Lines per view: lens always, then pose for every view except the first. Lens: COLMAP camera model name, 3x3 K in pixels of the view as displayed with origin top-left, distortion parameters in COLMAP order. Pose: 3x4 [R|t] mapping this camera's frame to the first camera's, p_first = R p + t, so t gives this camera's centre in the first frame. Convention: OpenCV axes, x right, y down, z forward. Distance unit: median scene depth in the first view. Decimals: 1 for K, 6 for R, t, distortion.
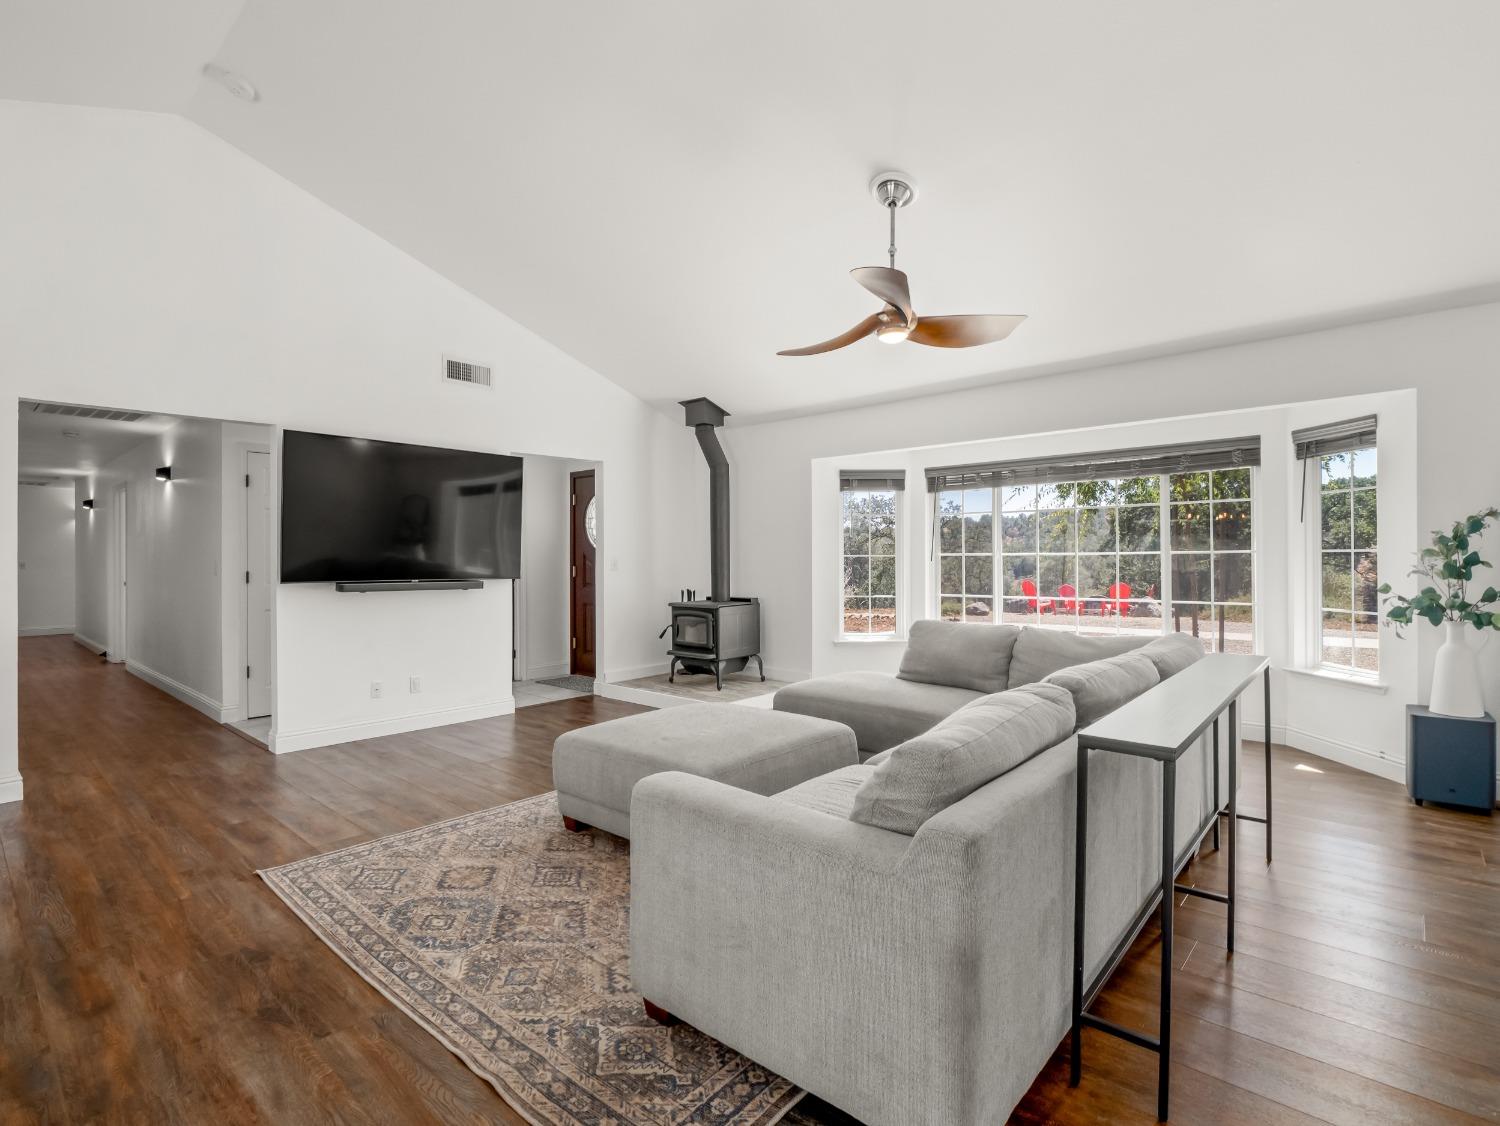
lens RADIAL K [[746.1, 0, 751.3], [0, 746.1, 556.3], [0, 0, 1]] dist [-0.011534, 0.000301]
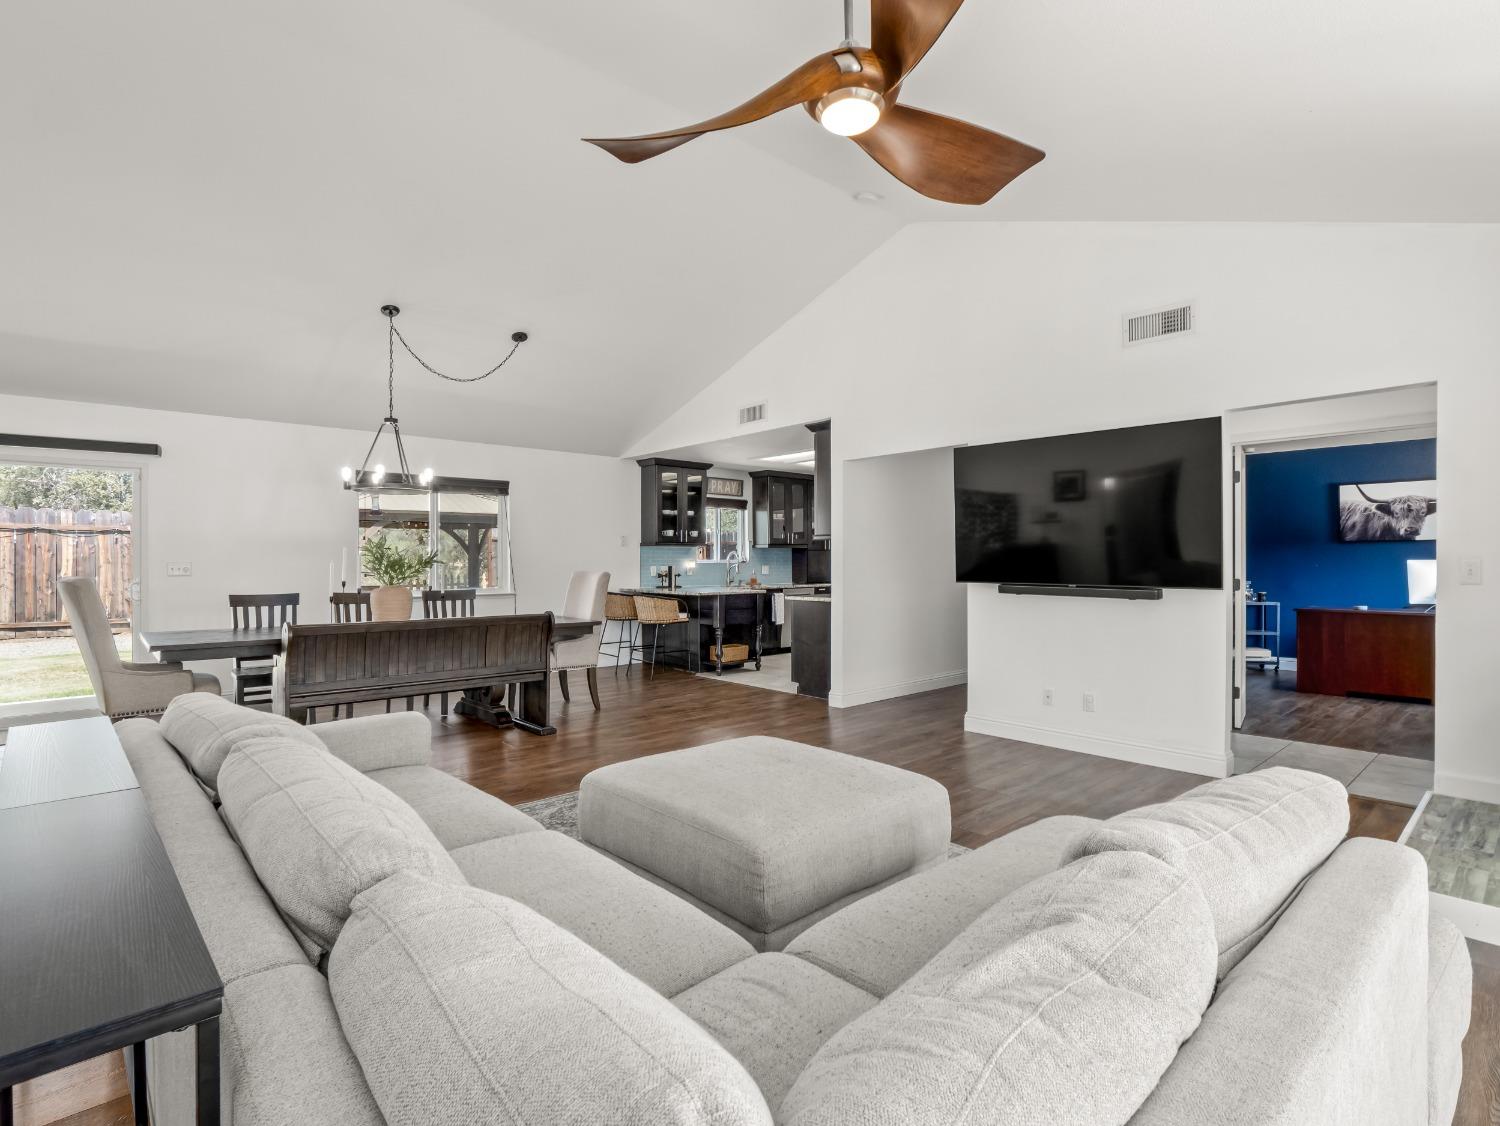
lens RADIAL K [[750.6, 0, 750.0], [0, 750.6, 563.0], [0, 0, 1]] dist [-0.015595, 0.000522]
pose [[-0.103957, 0.010672, -0.994525, 0.694519], [0.004967, 0.999936, 0.010211, -0.008266], [0.994569, -0.003878, -0.104003, 0.989481]]
